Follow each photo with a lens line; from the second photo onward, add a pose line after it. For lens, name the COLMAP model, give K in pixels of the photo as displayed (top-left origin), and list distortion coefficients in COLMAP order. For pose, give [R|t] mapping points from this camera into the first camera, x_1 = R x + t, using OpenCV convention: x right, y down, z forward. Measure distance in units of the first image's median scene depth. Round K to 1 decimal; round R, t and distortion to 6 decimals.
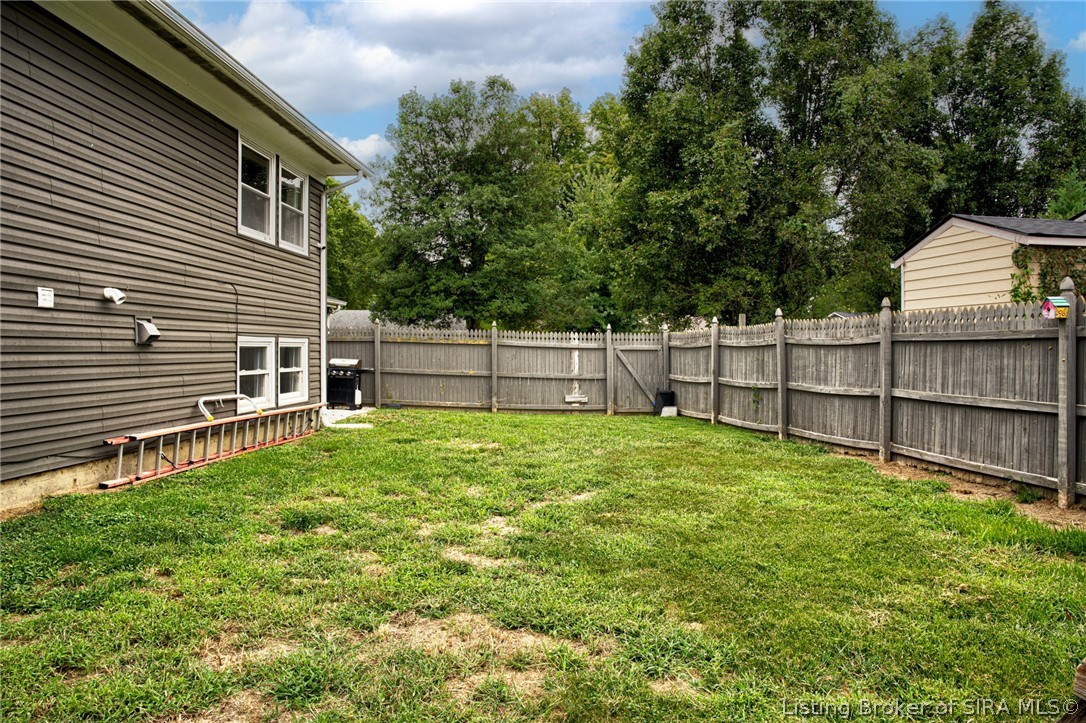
lens RADIAL K [[752.9, 0, 545.9], [0, 752.9, 360.4], [0, 0, 1]] dist [-0.108896, 0.059366]
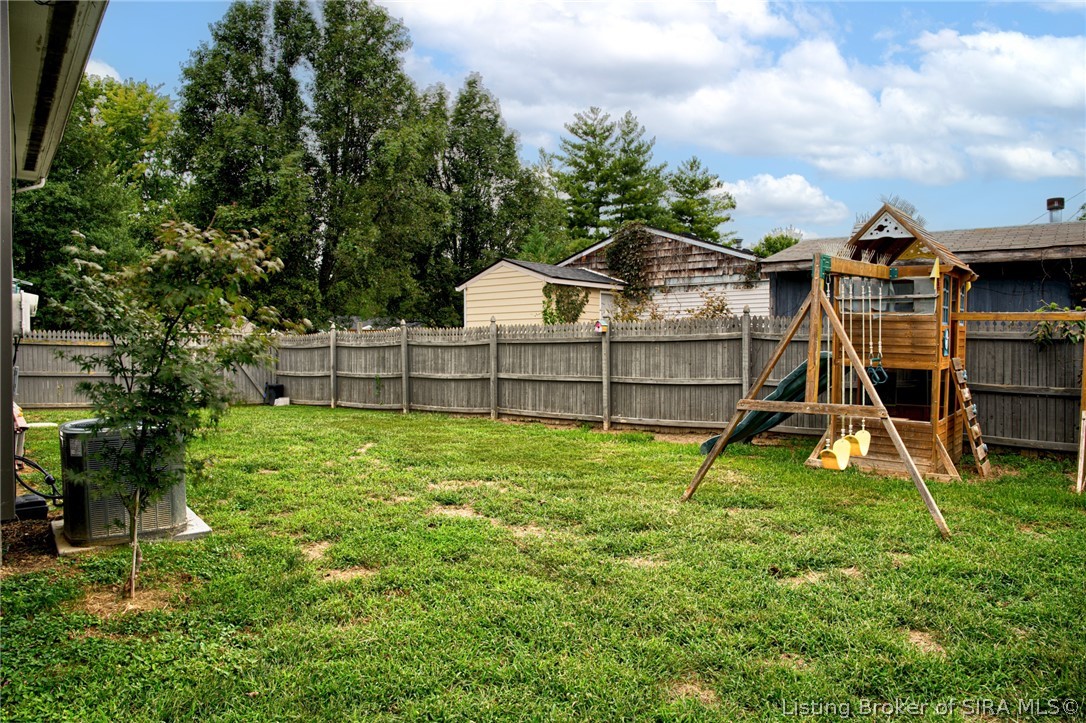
lens RADIAL K [[752.9, 0, 541.9], [0, 752.9, 361.7], [0, 0, 1]] dist [-0.108896, 0.059366]
pose [[0.753842, -0.014808, 0.656889, -0.443744], [0.014023, 0.999881, 0.006448, 0.003990], [-0.656906, 0.004351, 0.753960, -0.244252]]
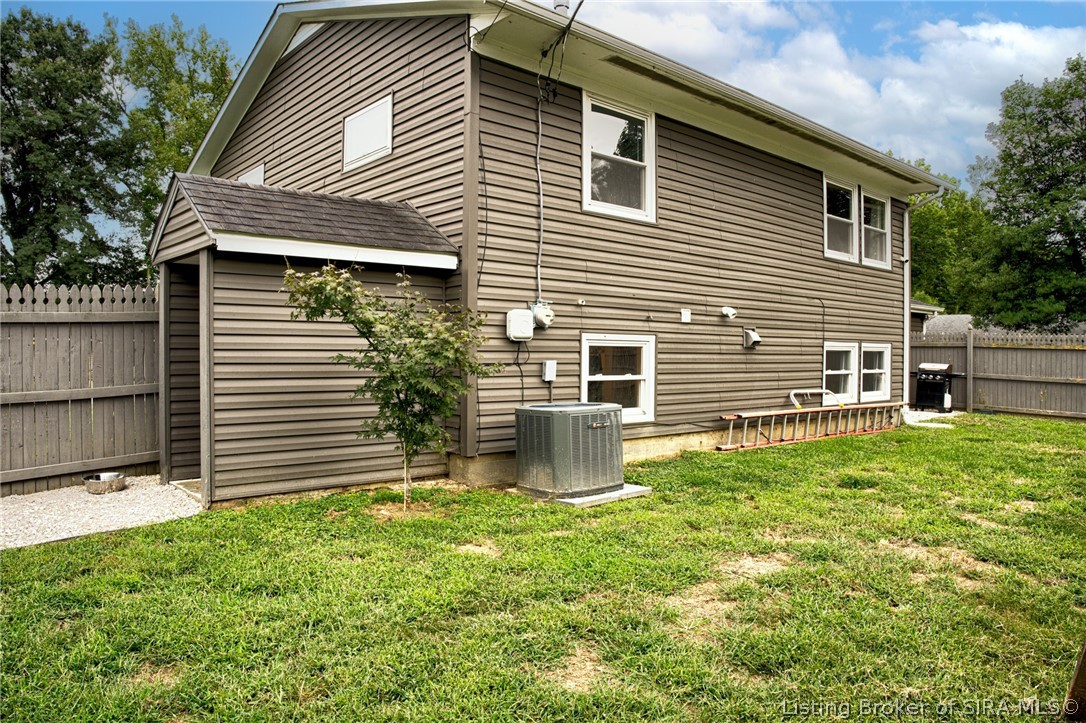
lens RADIAL K [[752.9, 0, 537.9], [0, 752.9, 354.4], [0, 0, 1]] dist [-0.108896, 0.059366]
pose [[0.700072, 0.006129, -0.714046, 0.106594], [-0.017791, 0.999802, -0.008861, 0.006293], [0.713851, 0.018907, 0.700042, -0.159263]]
